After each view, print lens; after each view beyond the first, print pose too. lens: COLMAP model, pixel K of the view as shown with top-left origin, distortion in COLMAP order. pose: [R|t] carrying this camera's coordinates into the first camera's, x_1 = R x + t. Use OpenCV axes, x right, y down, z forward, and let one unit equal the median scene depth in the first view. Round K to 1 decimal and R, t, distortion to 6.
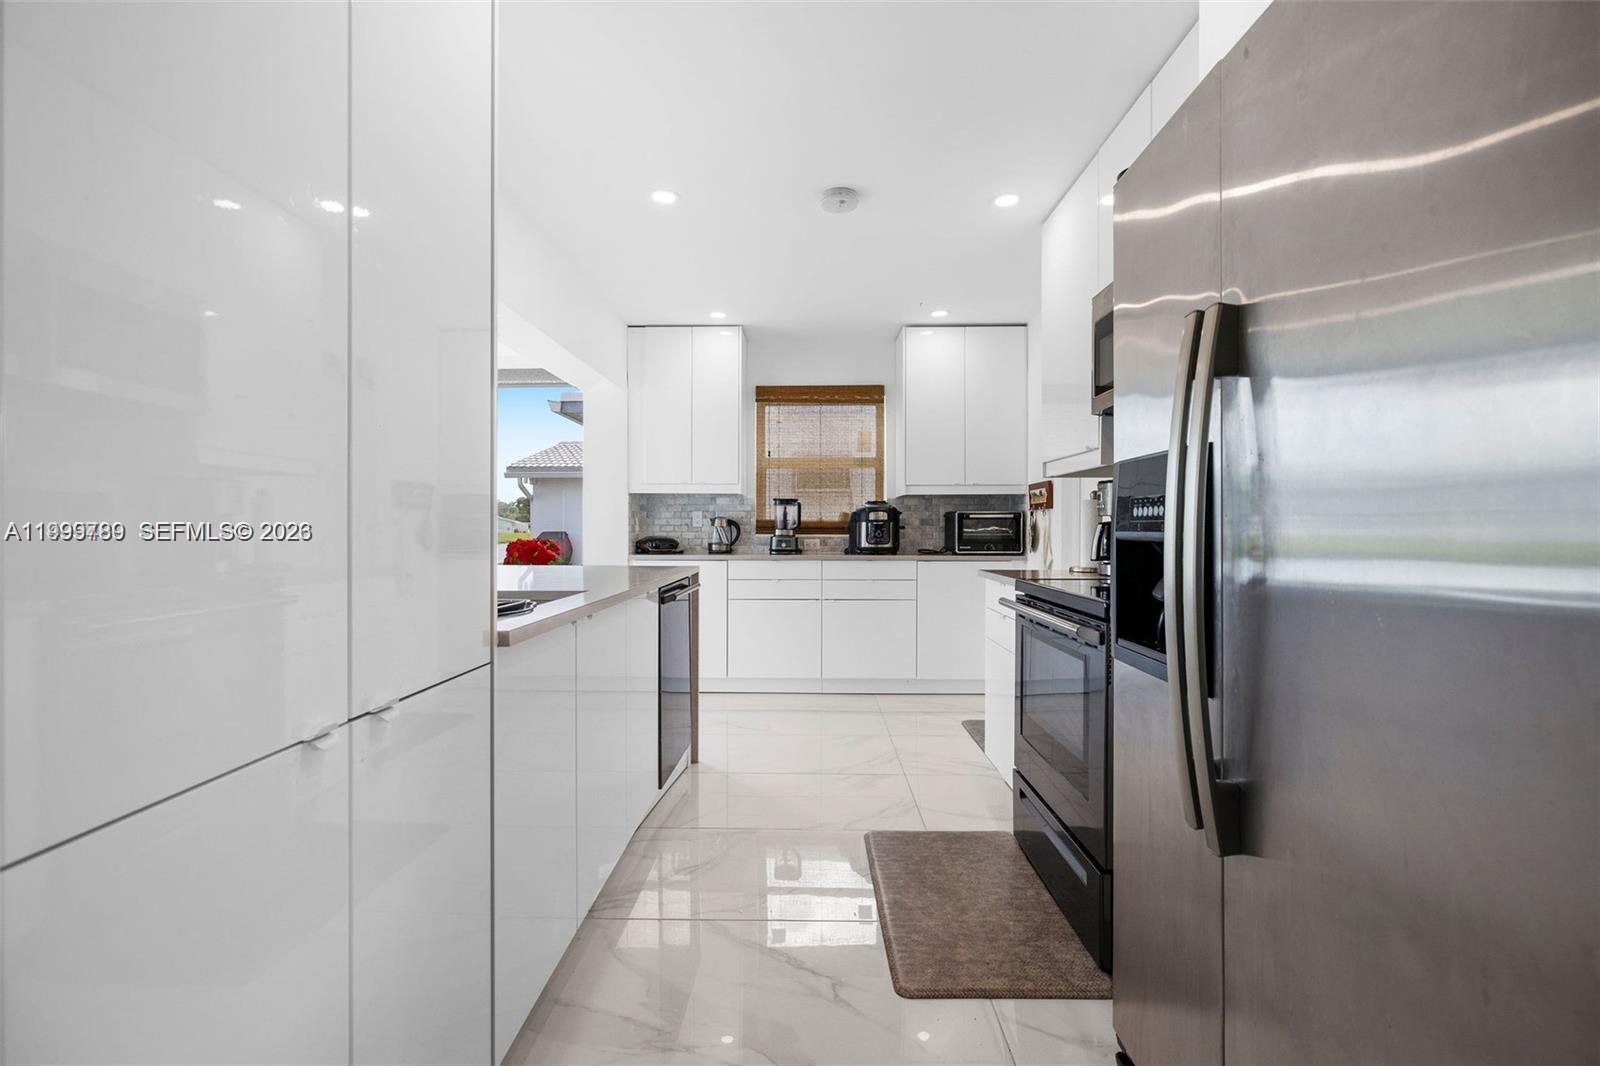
lens RADIAL K [[715.8, 0, 800.0], [0, 715.8, 533.0], [0, 0, 1]] dist [0.000263, 0.000007]
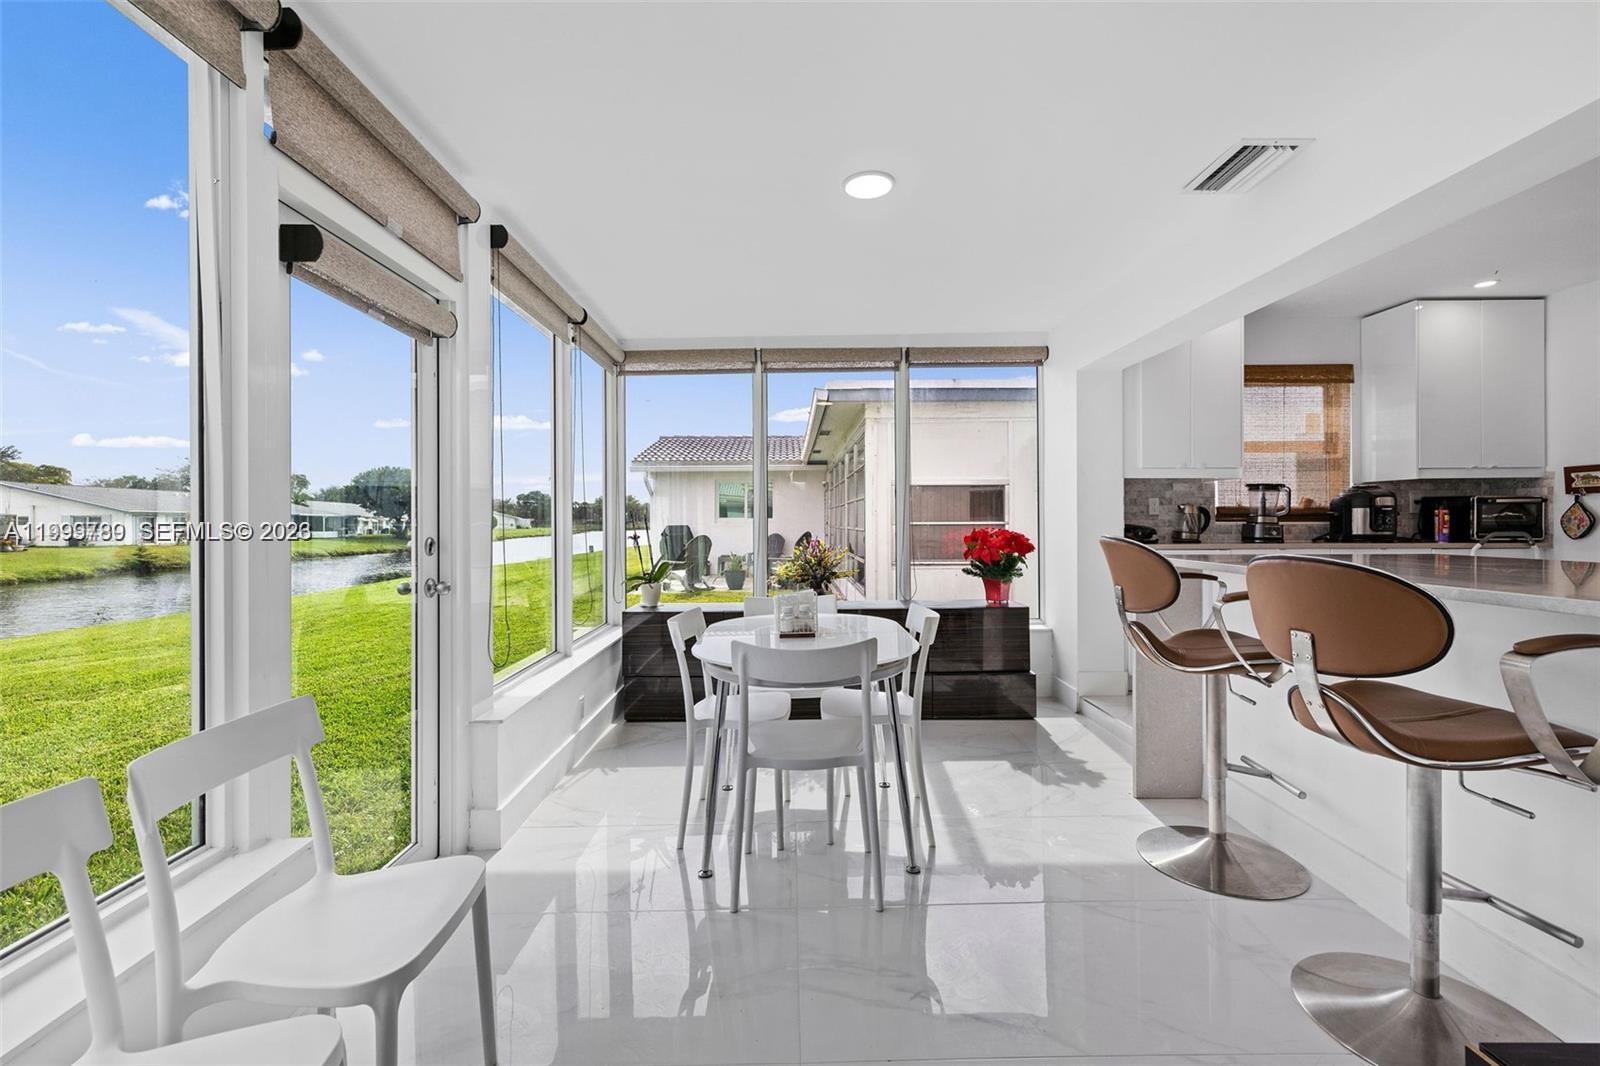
lens RADIAL K [[684.5, 0, 796.1], [0, 684.5, 524.1], [0, 0, 1]] dist [0.002094, 0.000108]
pose [[0.999793, -0.005151, 0.019698, -0.653588], [0.005251, 0.999974, -0.005039, 0.006045], [-0.019672, 0.005142, 0.999793, 0.111394]]
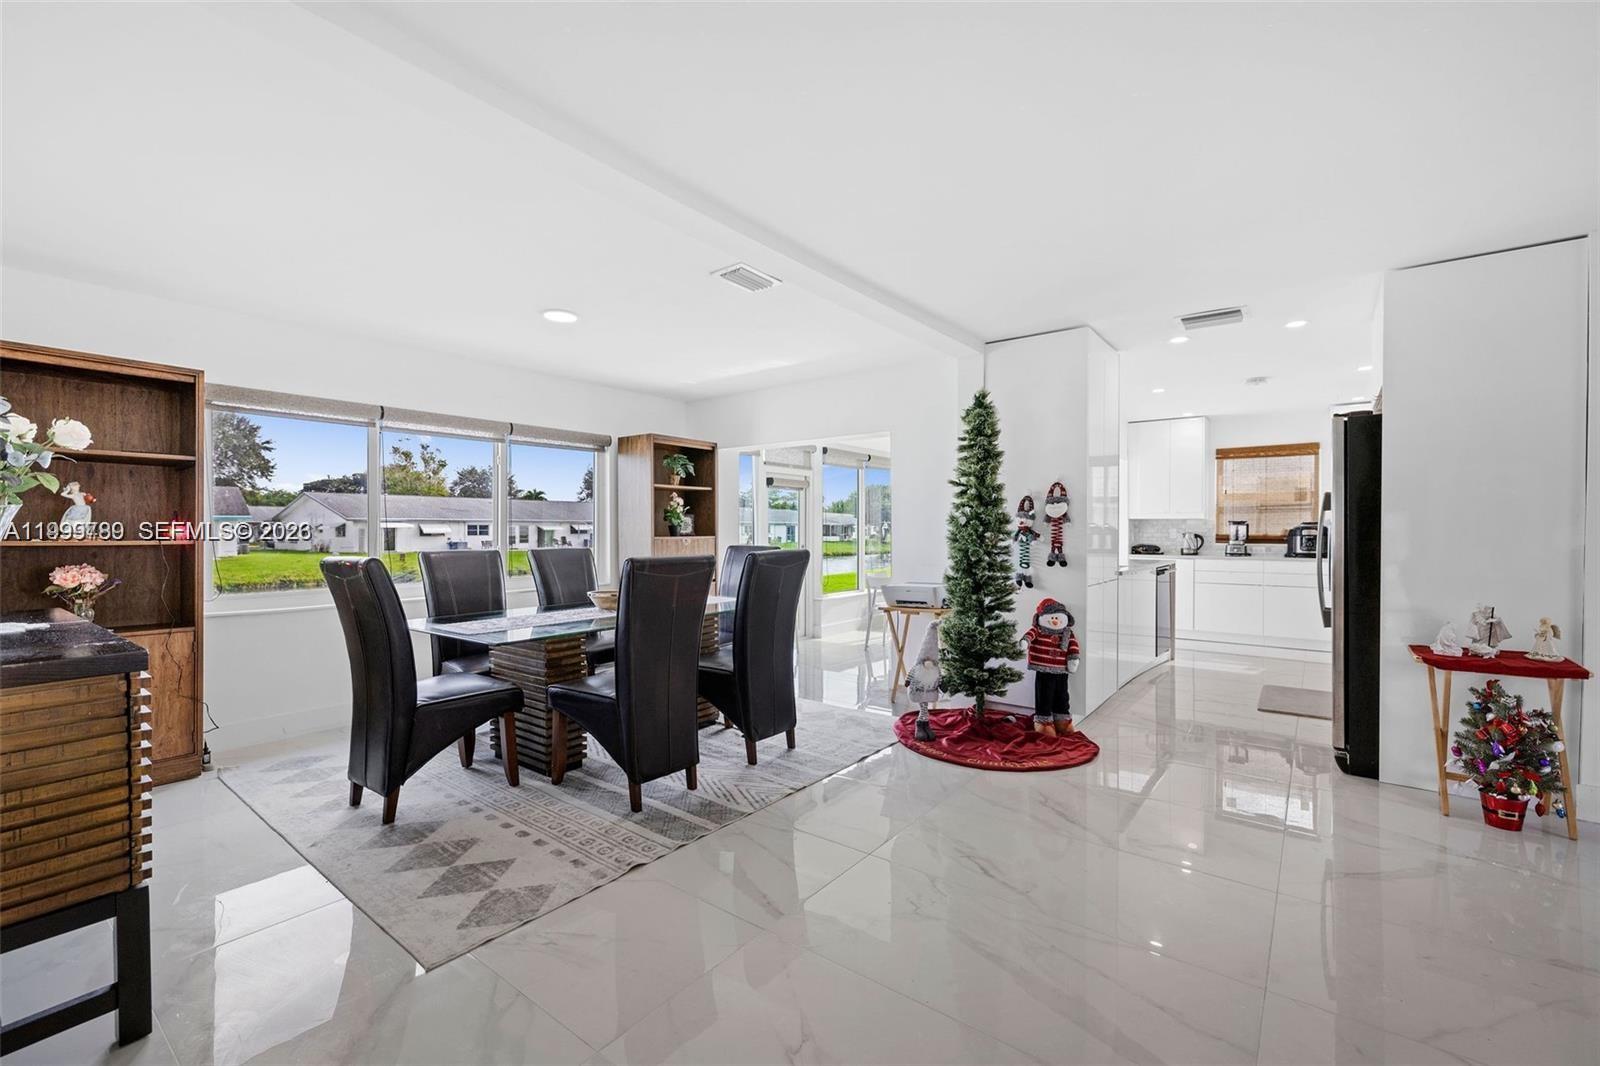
lens RADIAL K [[679.2, 0, 792.8], [0, 679.2, 533.5], [0, 0, 1]] dist [0.000812, 0.000165]
pose [[0.798140, 0.003296, -0.602464, 0.098697], [-0.005022, 0.999987, -0.001182, -0.013513], [0.602452, 0.003969, 0.798146, -0.768063]]
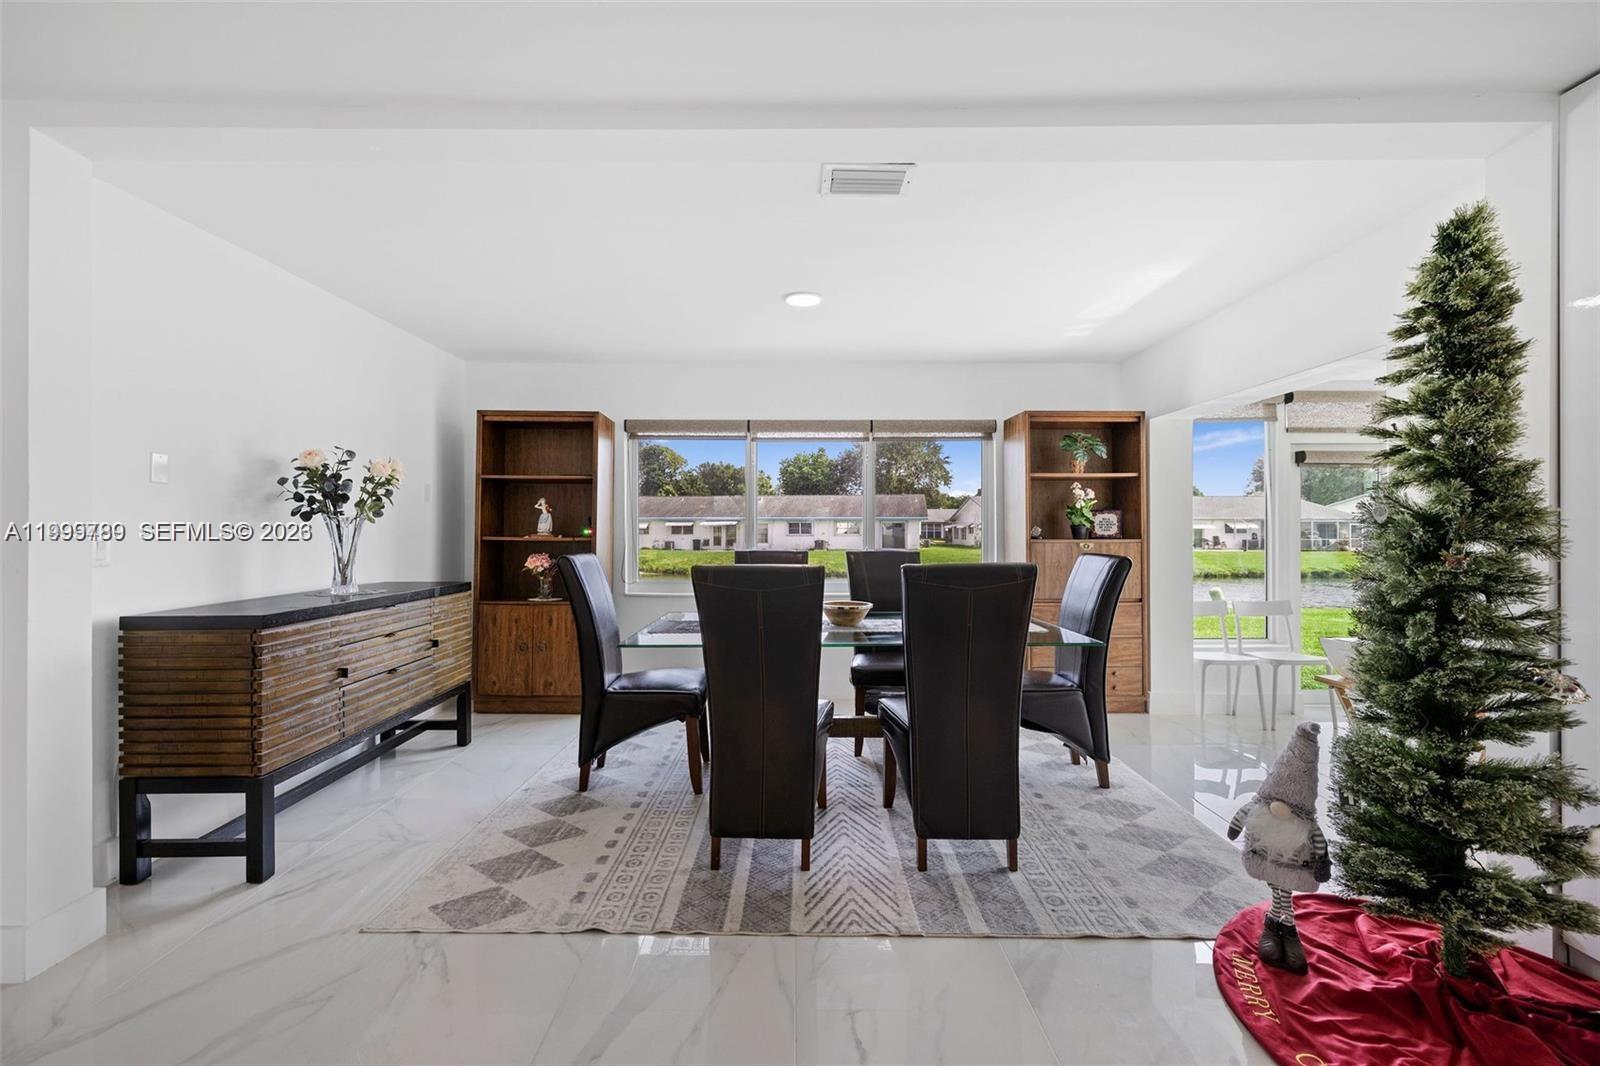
lens RADIAL K [[680.4, 0, 792.7], [0, 680.4, 526.4], [0, 0, 1]] dist [0.002528, 0.000477]
pose [[0.014007, -0.002020, -0.999900, 0.133234], [-0.009655, 0.999951, -0.002155, -0.020704], [0.999855, 0.009684, 0.013987, -0.329390]]
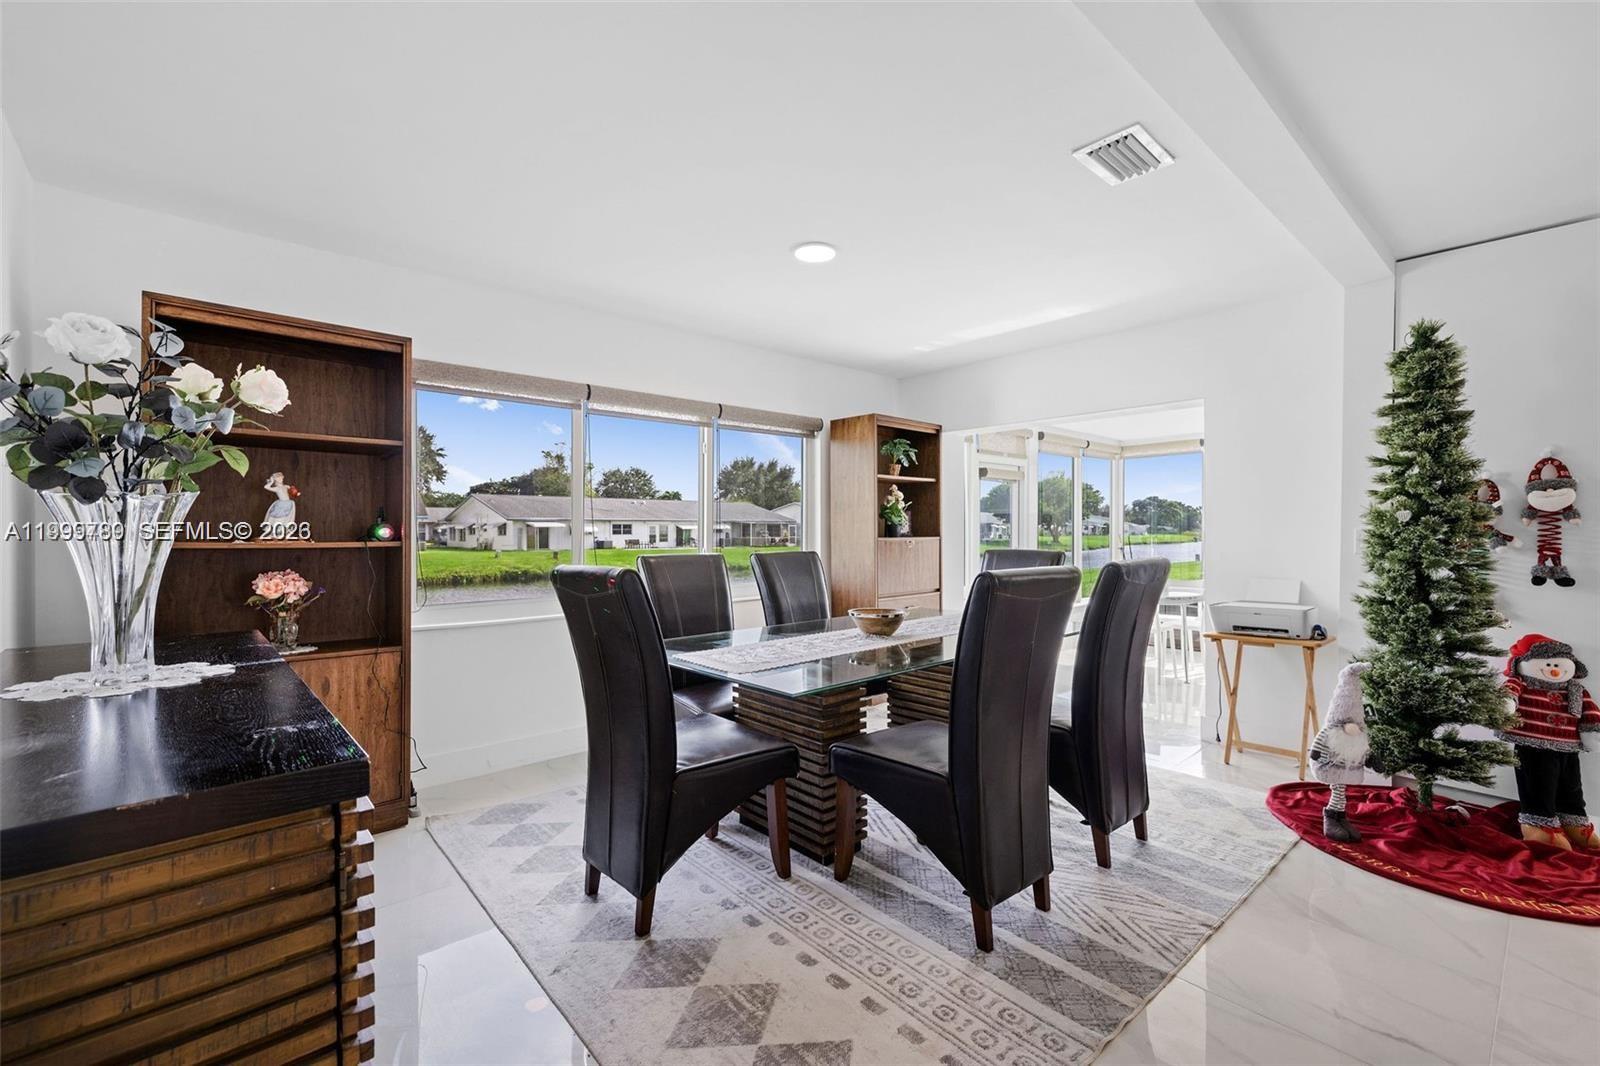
lens RADIAL K [[686.8, 0, 793.6], [0, 686.8, 533.0], [0, 0, 1]] dist [0.004758, 0.000297]
pose [[0.675532, 0.004613, -0.737316, -0.146023], [-0.006740, 0.999977, 0.000080, -0.014195], [0.737300, 0.004915, 0.675548, -0.732415]]
